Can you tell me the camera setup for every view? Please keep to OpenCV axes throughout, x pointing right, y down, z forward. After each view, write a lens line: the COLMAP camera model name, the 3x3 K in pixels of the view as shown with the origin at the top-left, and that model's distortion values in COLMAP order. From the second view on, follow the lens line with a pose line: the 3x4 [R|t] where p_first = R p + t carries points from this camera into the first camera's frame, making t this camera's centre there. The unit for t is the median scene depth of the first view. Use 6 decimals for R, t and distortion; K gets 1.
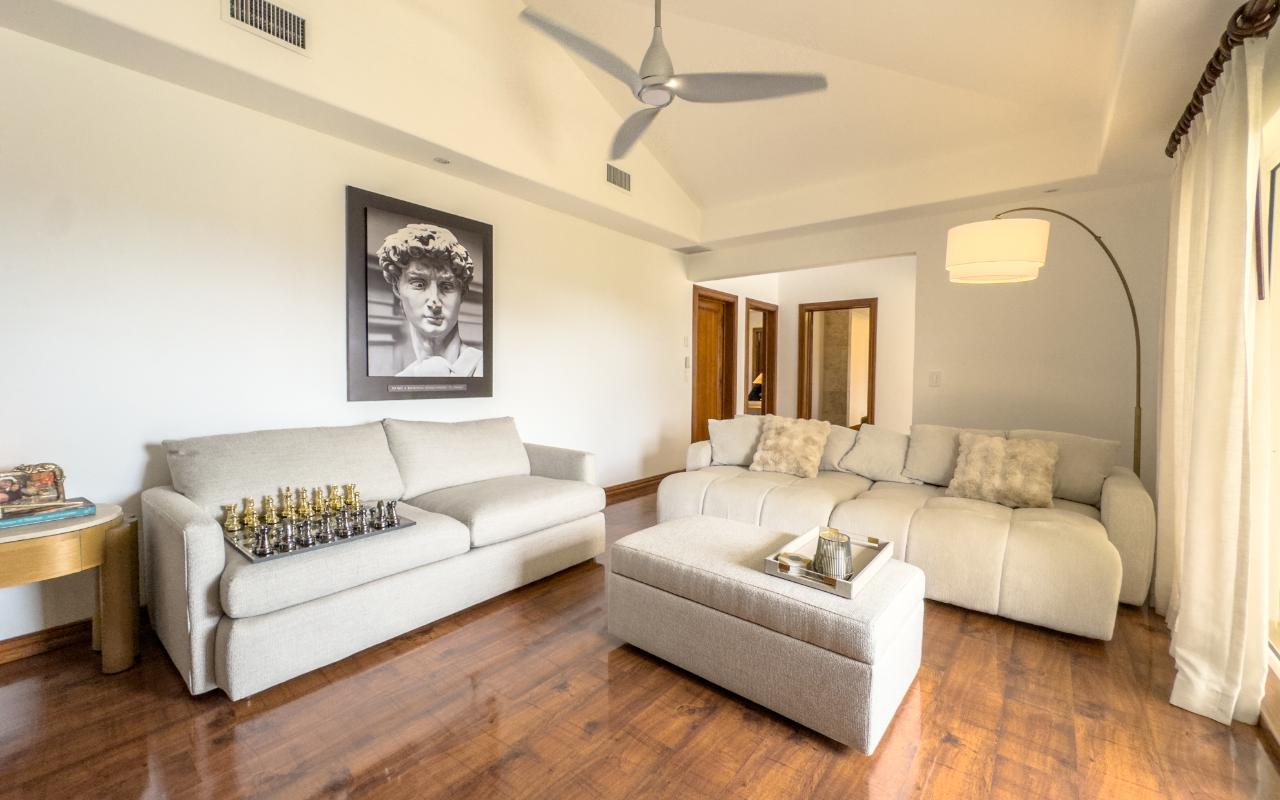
lens RADIAL K [[528.9, 0, 629.6], [0, 528.9, 397.6], [0, 0, 1]] dist [0.001363, 0.000167]
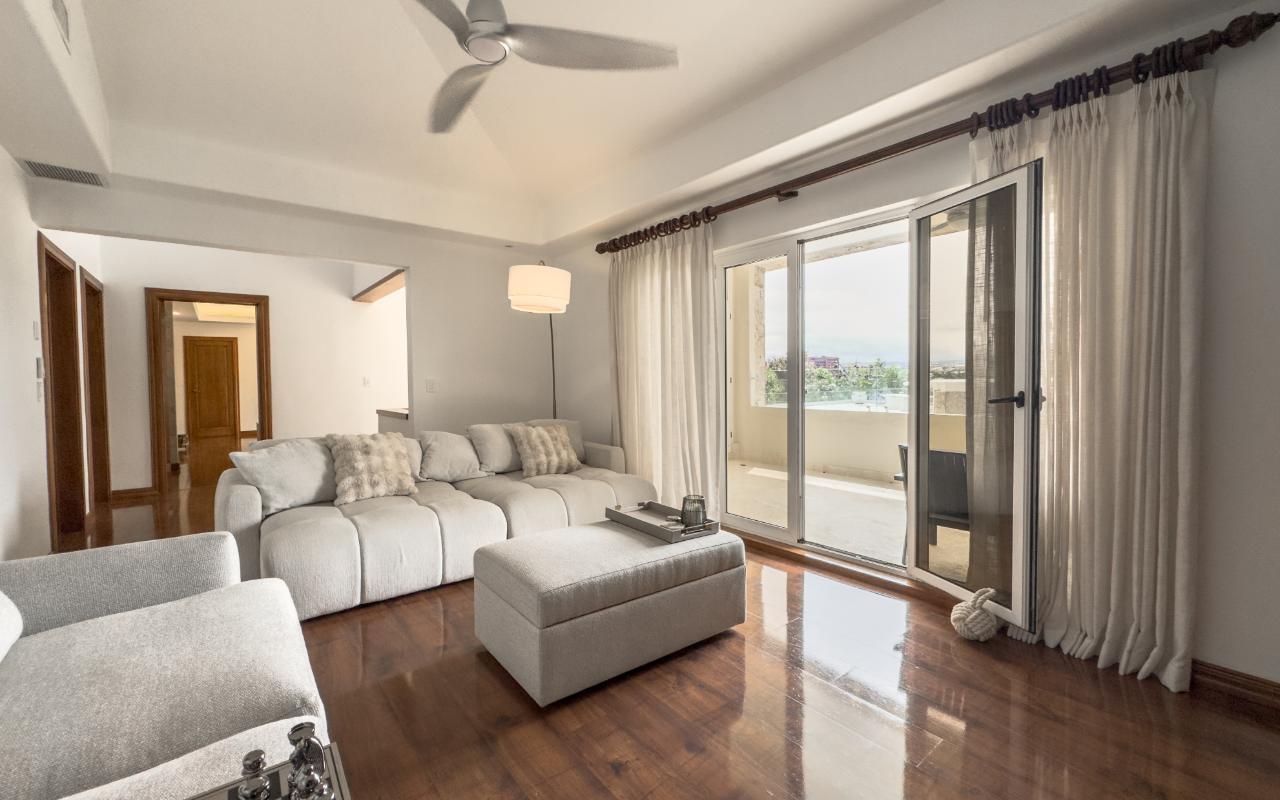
lens RADIAL K [[528.9, 0, 629.2], [0, 528.9, 394.5], [0, 0, 1]] dist [0.001363, 0.000167]
pose [[0.195180, -0.037836, 0.980037, -0.861440], [0.058257, 0.997938, 0.026925, -0.047248], [-0.979036, 0.051839, 0.196982, 0.752988]]
